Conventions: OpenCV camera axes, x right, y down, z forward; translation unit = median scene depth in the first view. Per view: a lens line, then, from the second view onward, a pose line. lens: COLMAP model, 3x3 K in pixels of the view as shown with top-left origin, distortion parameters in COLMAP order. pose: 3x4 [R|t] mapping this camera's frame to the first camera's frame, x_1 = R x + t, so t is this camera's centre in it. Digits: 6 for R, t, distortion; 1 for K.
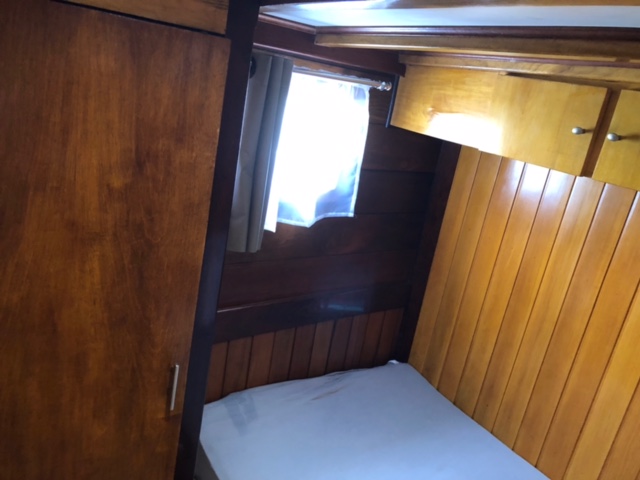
lens RADIAL K [[521.6, 0, 318.9], [0, 521.6, 239.4], [0, 0, 1]] dist [-0.001026, -0.010420]
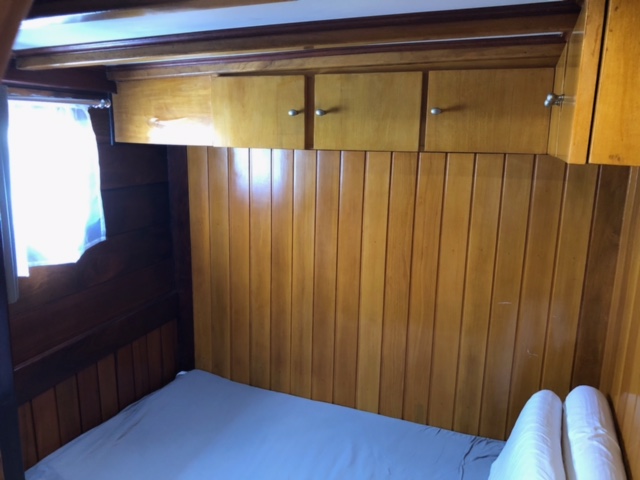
lens RADIAL K [[521.6, 0, 319.0], [0, 521.6, 243.5], [0, 0, 1]] dist [-0.001026, -0.010420]
pose [[0.823939, -0.271447, 0.497434, -0.096060], [0.284611, 0.957287, 0.050962, 0.026391], [-0.490021, 0.099586, 0.866004, -0.034152]]
